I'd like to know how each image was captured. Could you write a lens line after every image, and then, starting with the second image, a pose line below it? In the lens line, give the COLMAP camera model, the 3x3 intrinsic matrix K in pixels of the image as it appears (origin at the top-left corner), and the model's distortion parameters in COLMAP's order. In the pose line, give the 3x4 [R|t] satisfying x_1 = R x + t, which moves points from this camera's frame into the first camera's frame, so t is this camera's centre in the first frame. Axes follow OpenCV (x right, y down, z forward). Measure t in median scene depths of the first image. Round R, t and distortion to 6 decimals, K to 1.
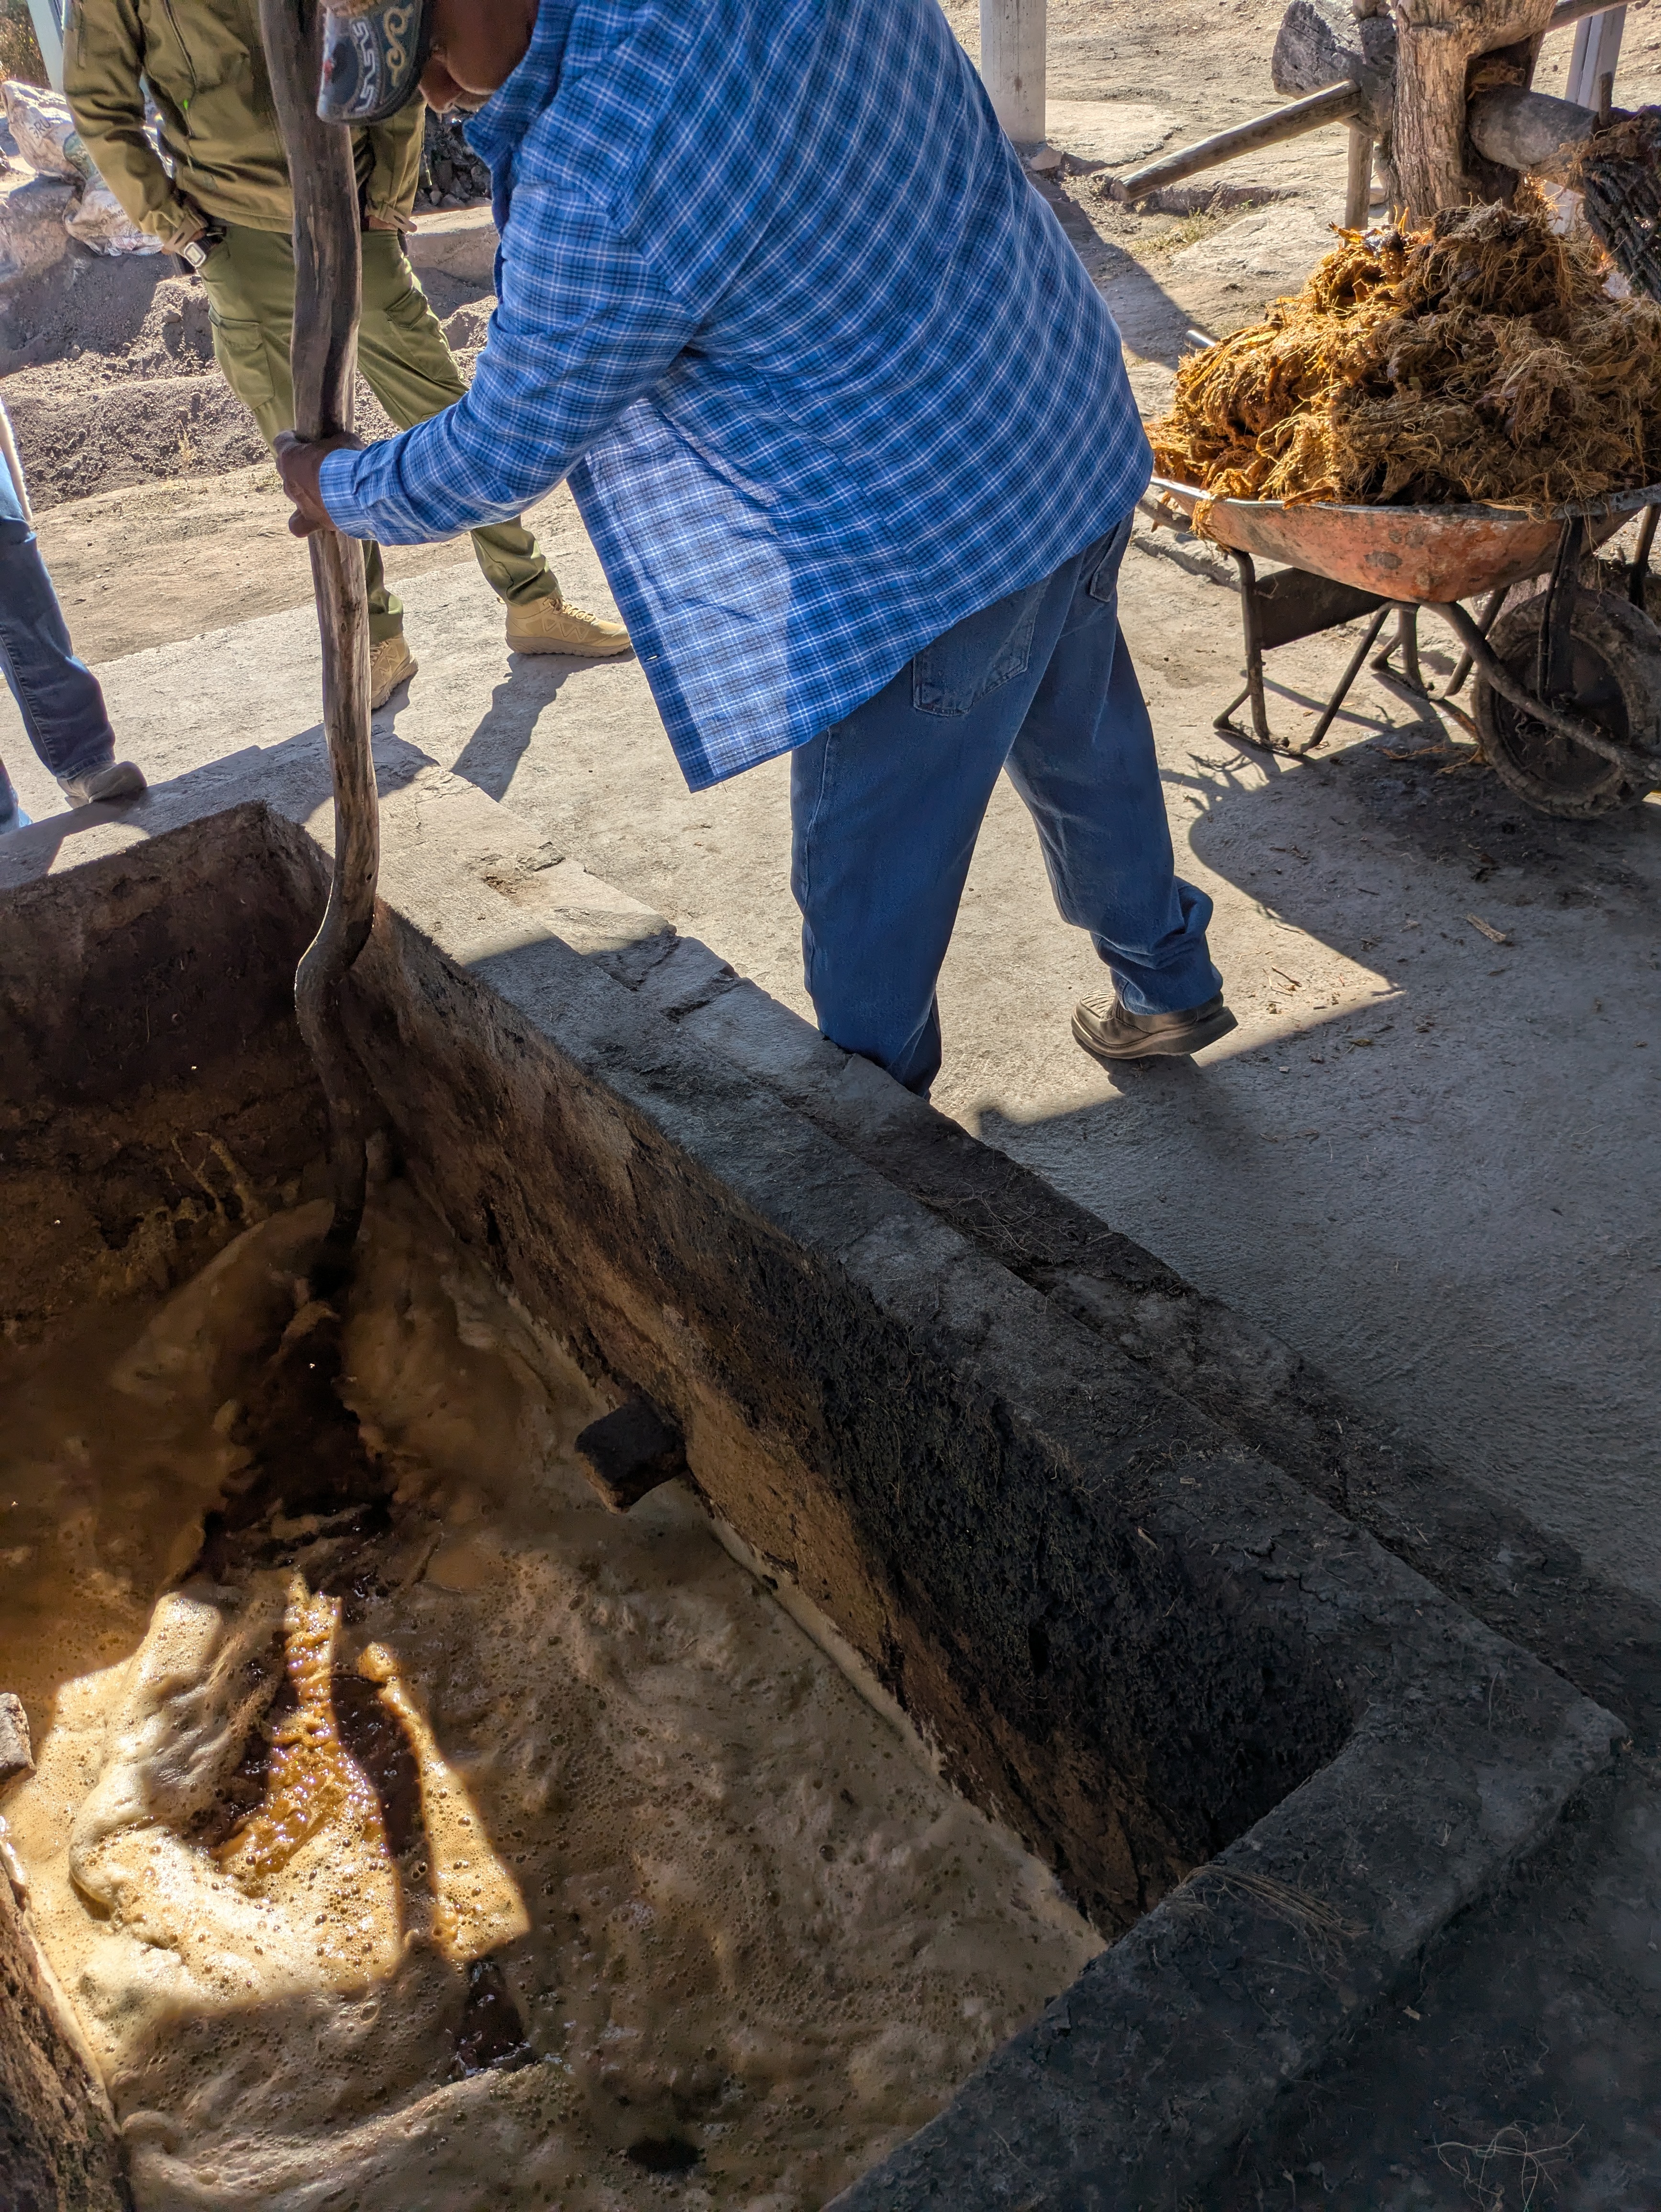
lens RADIAL K [[1720.2, 0, 830.5], [0, 1720.2, 1106.0], [0, 0, 1]] dist [0.003239, 0.012176]
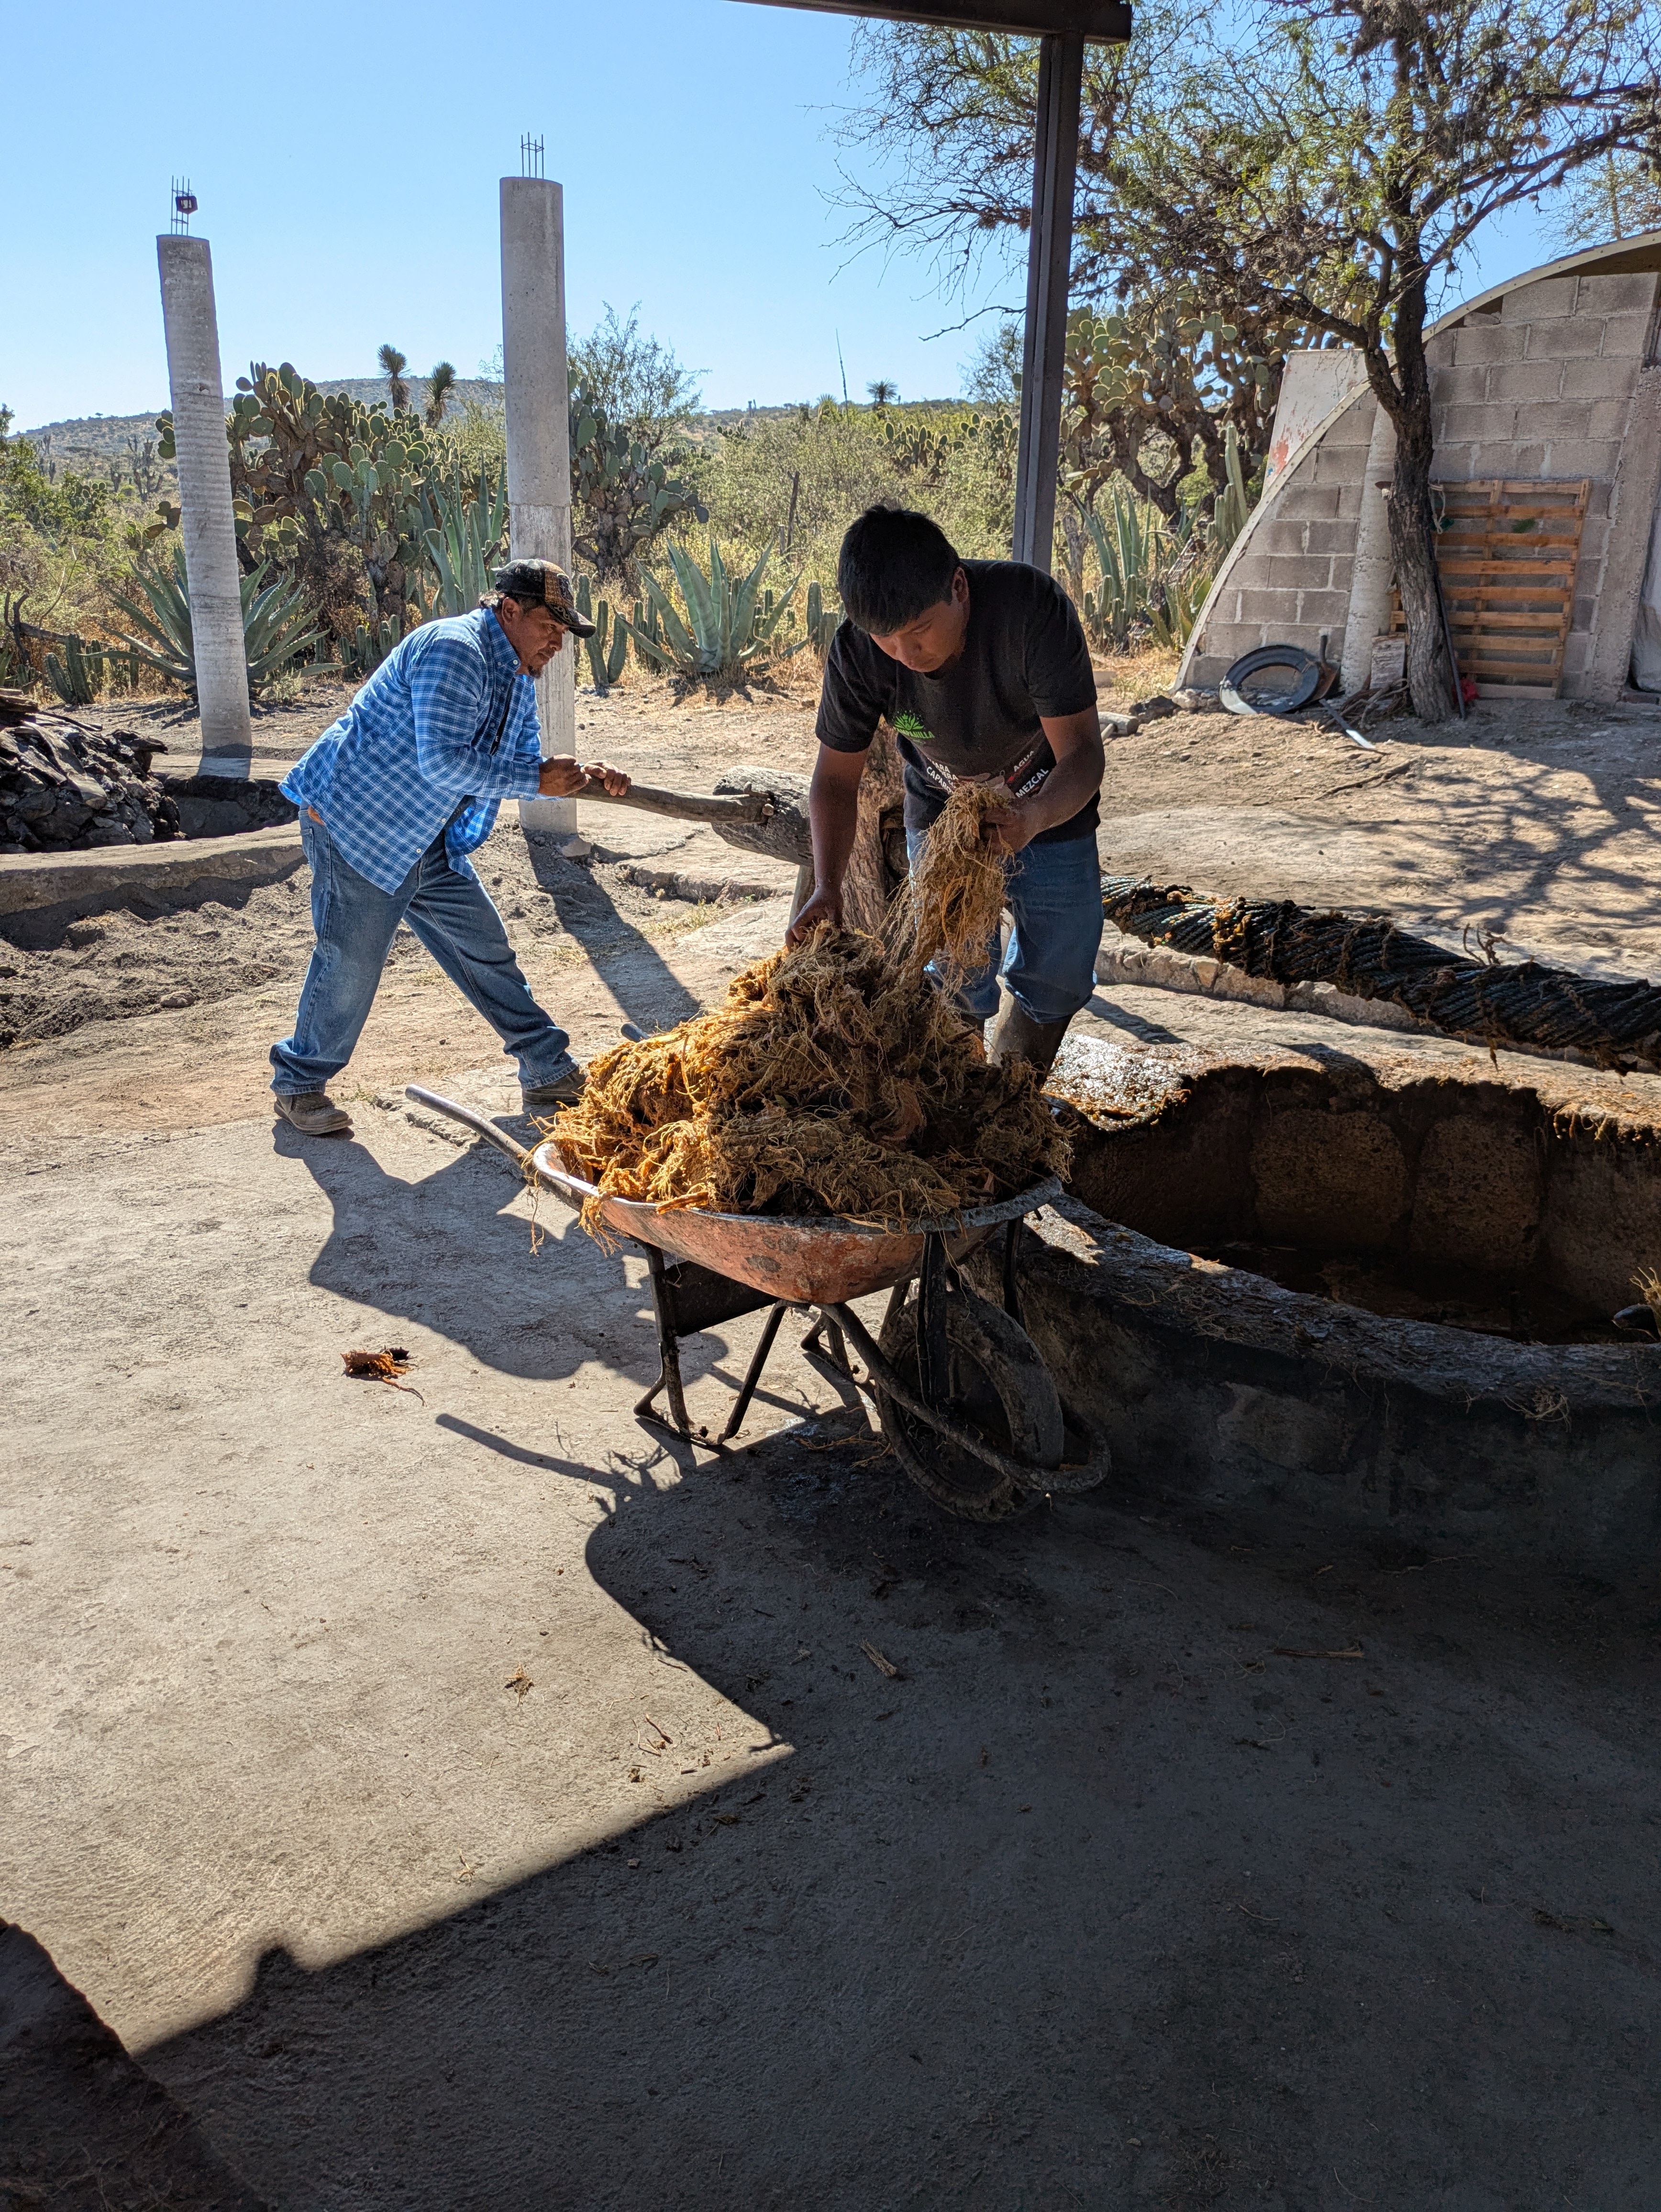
lens RADIAL K [[1709.8, 0, 825.9], [0, 1709.8, 1093.4], [0, 0, 1]] dist [0.063044, -0.081462]
pose [[0.974753, 0.031068, 0.221116, 0.107787], [0.047152, 0.939301, -0.339838, -0.058149], [-0.218253, 0.341684, 0.914122, 0.047586]]
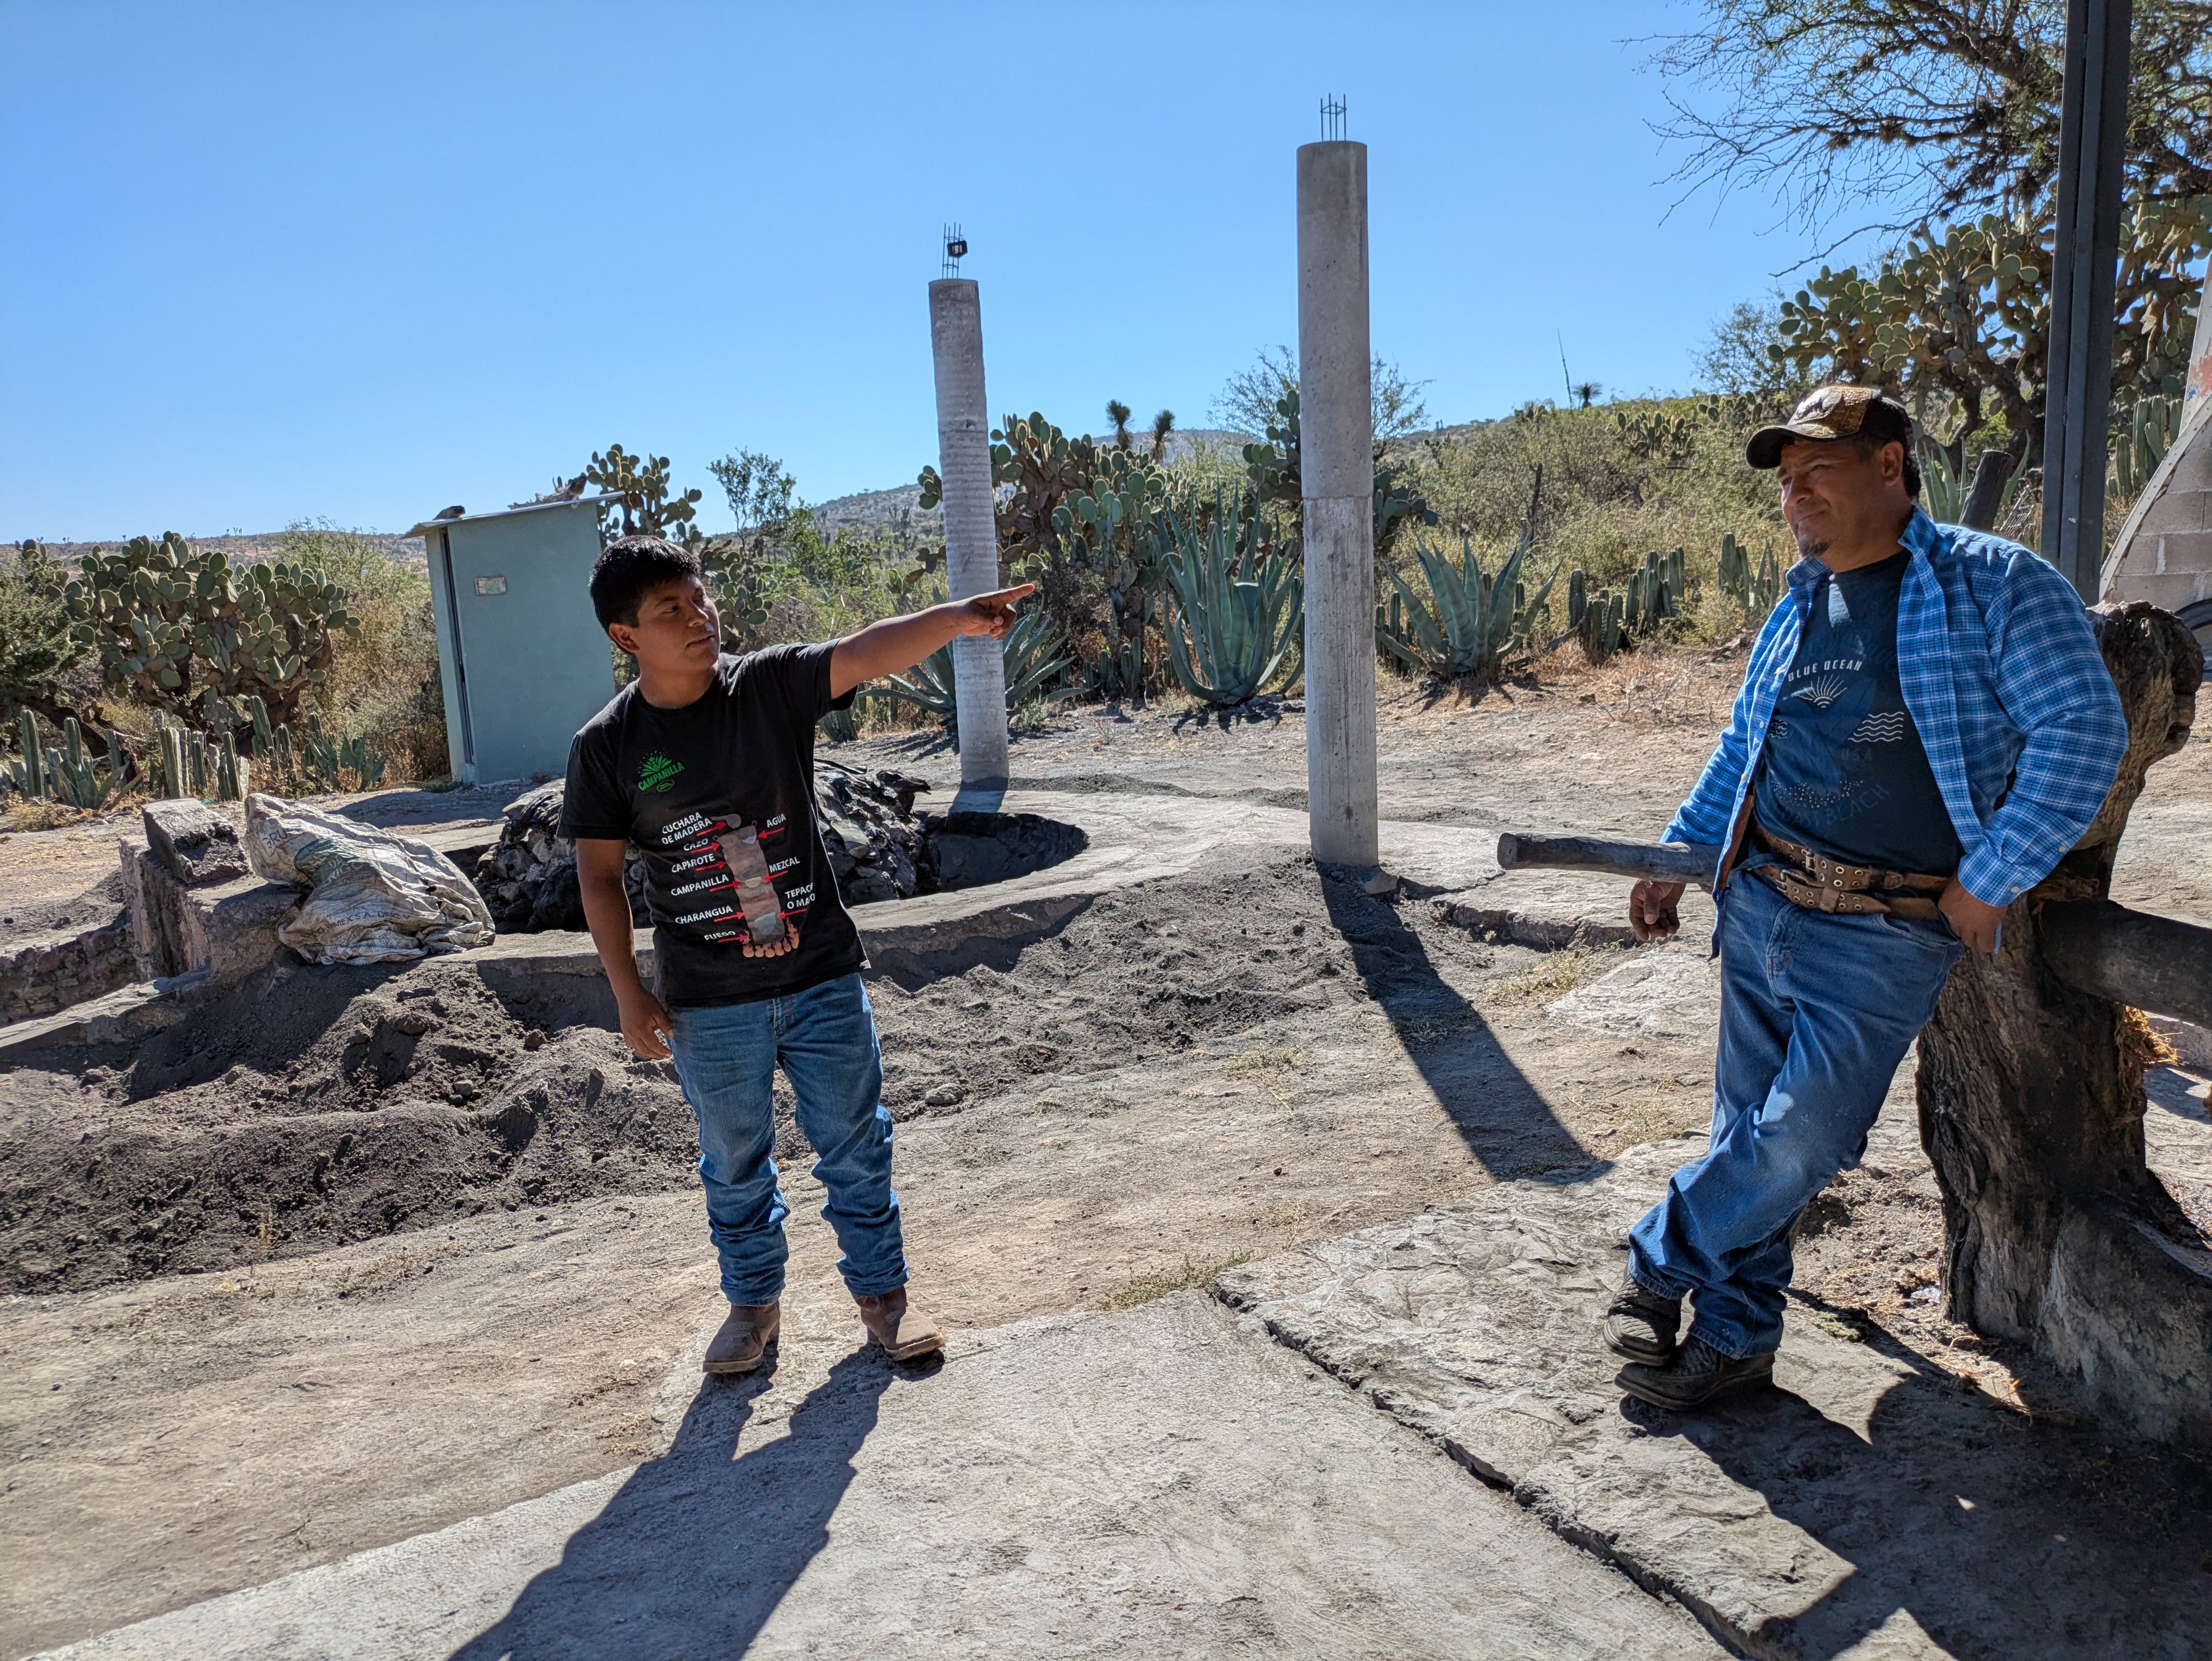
lens RADIAL K [[1709.8, 0, 1073.7], [0, 1709.8, 833.6], [0, 0, 1]] dist [0.063044, -0.081462]
pose [[0.998192, 0.028774, -0.052765, 0.019420], [-0.050499, 0.877589, -0.476747, -0.309520], [0.032588, 0.478549, 0.877456, 0.428222]]
